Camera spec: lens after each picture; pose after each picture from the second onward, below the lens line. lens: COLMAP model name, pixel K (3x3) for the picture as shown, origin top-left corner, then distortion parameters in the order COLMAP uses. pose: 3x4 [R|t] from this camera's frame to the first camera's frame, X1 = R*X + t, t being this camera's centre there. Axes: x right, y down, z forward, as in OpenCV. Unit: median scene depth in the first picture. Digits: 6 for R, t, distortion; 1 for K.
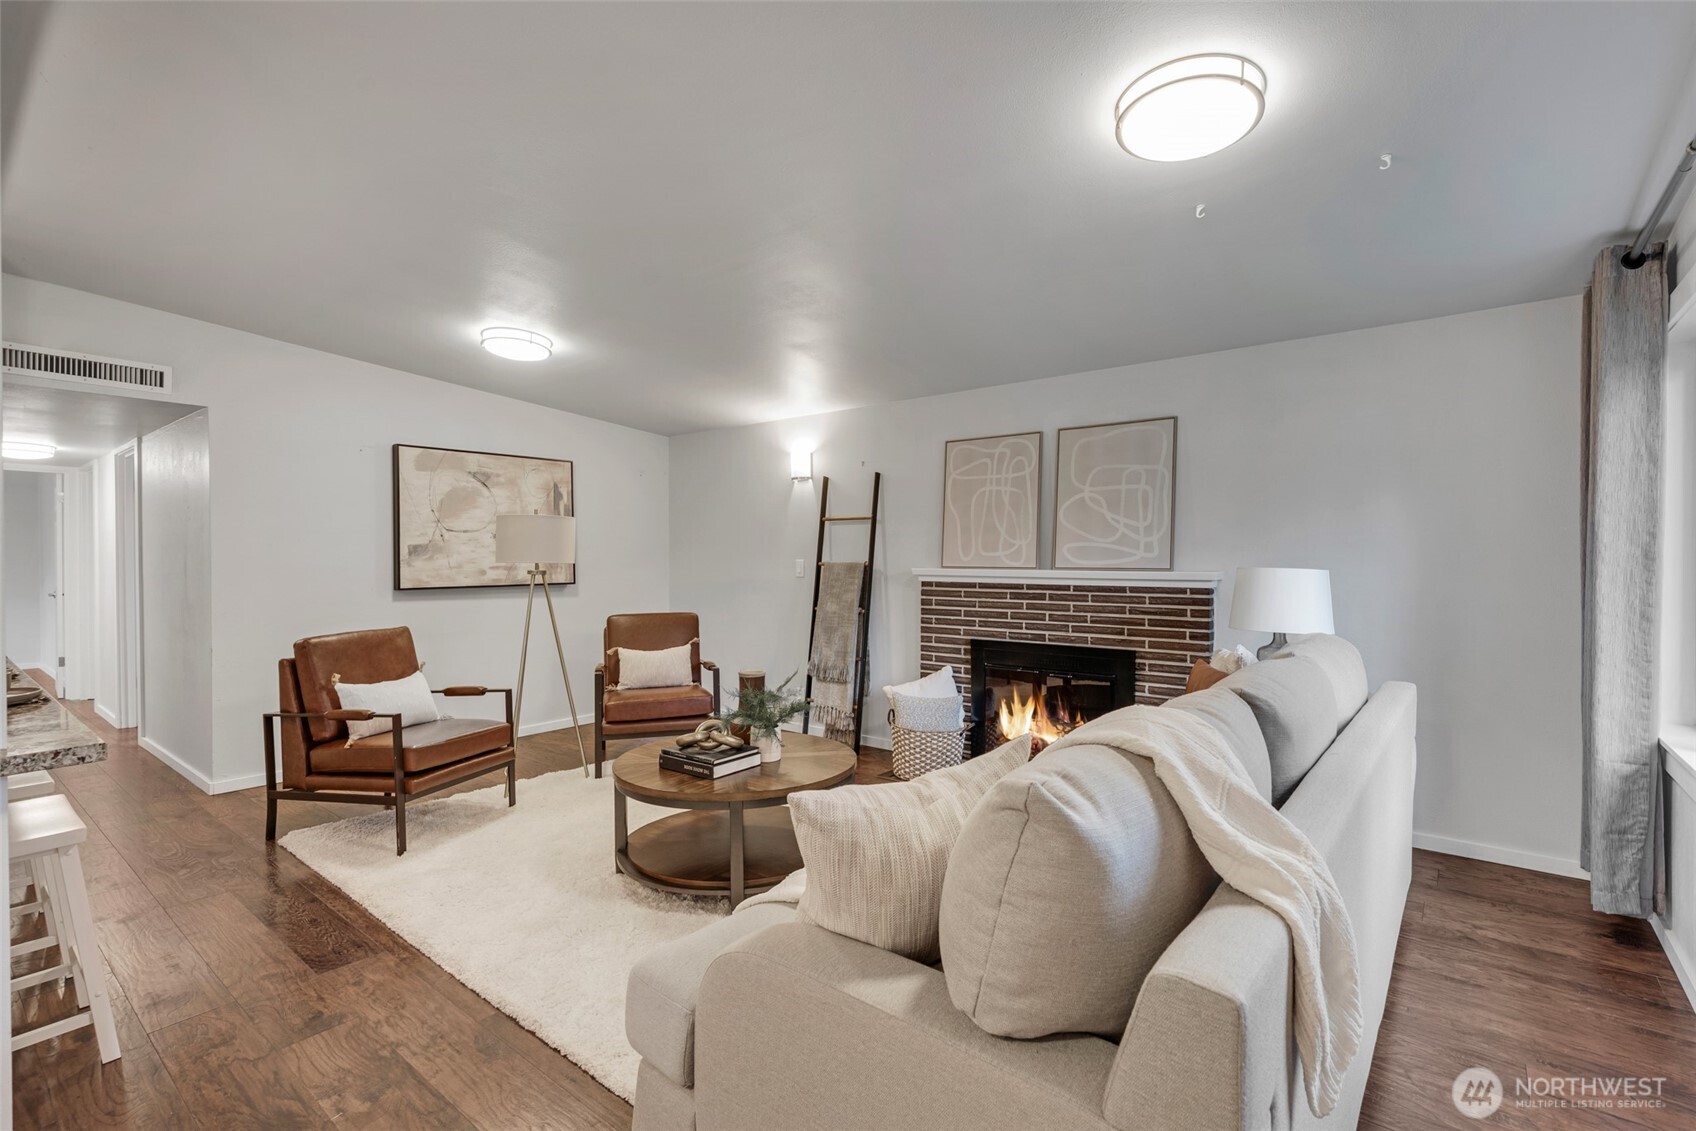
lens RADIAL K [[782.0, 0, 848.0], [0, 782.0, 565.5], [0, 0, 1]] dist [-0.004775, -0.000121]
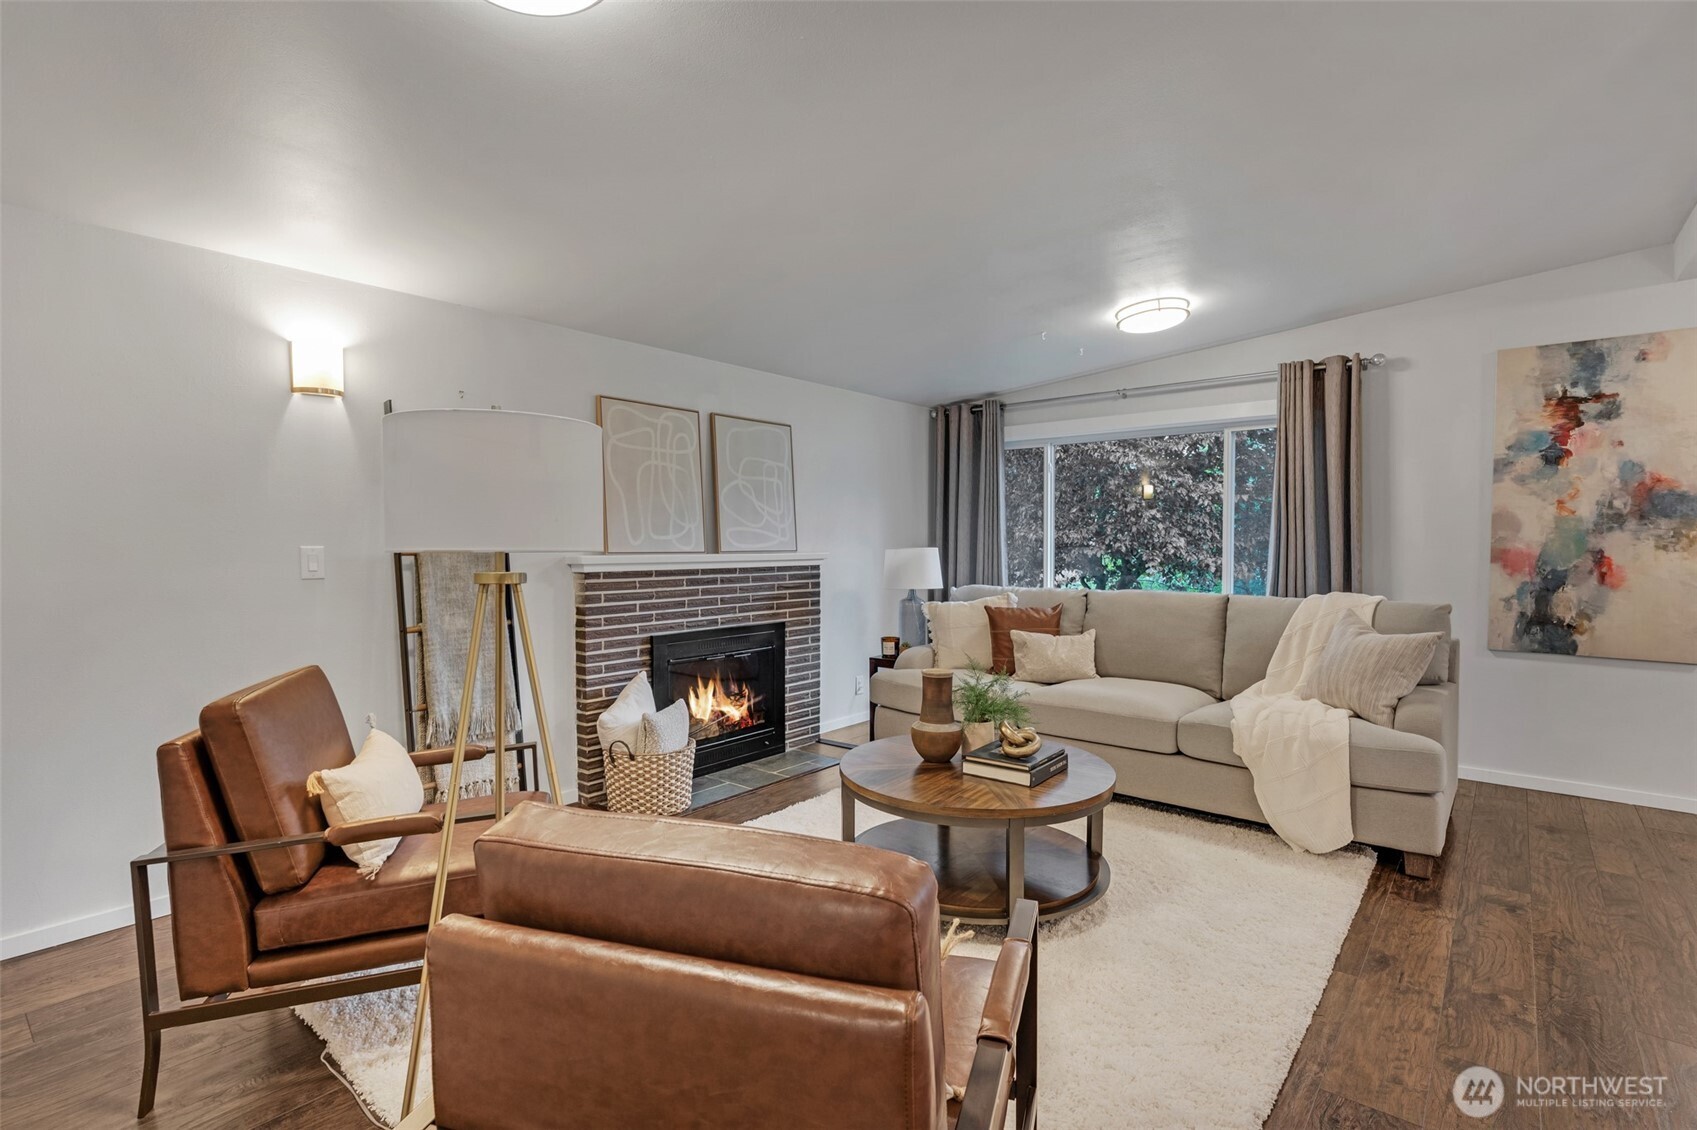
lens RADIAL K [[807.4, 0, 848.5], [0, 807.4, 565.0], [0, 0, 1]] dist [-0.000198, 0.000222]
pose [[0.017483, -0.027759, 0.999462, -0.744837], [0.012654, 0.999541, 0.027539, -0.006085], [-0.999767, 0.012166, 0.017826, 0.787872]]
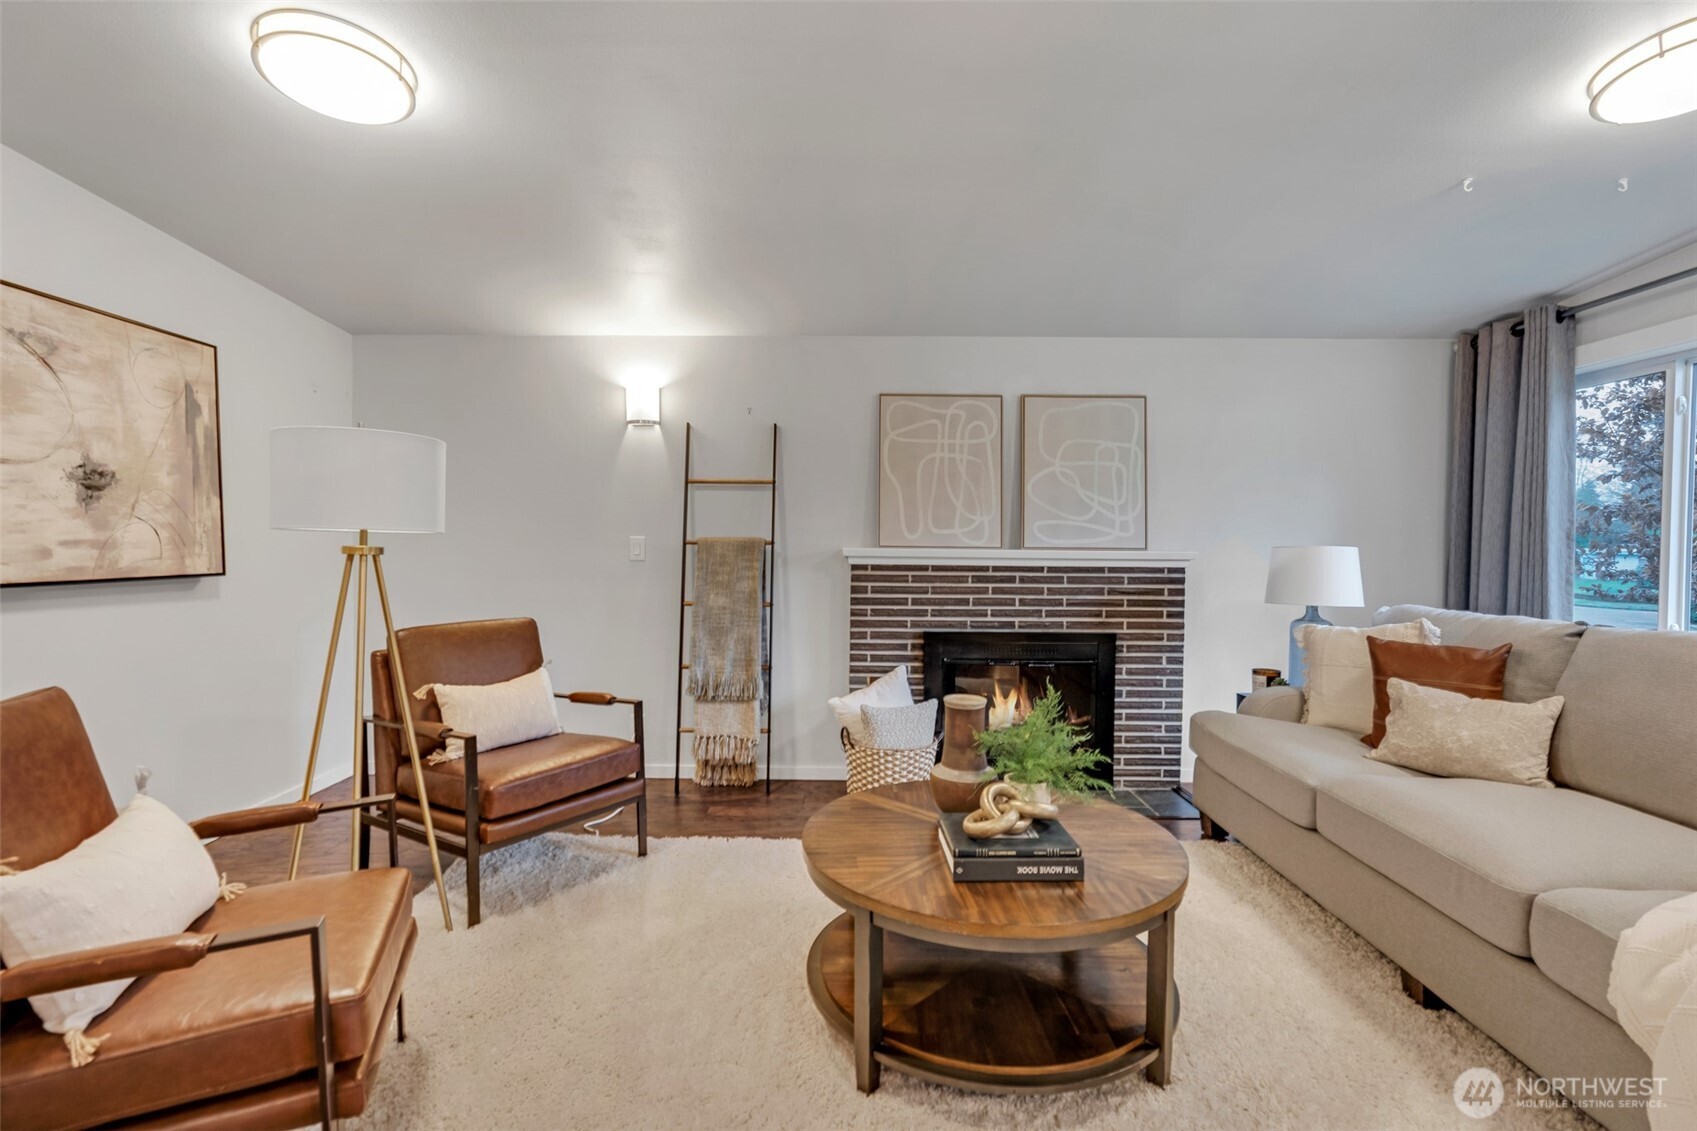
lens RADIAL K [[782.5, 0, 848.5], [0, 782.5, 565.5], [0, 0, 1]] dist [-0.004775, -0.000121]
pose [[0.782579, -0.008860, 0.622488, -0.444655], [-0.001560, 0.999868, 0.016193, 0.009201], [-0.622549, -0.013643, 0.782462, 0.399849]]
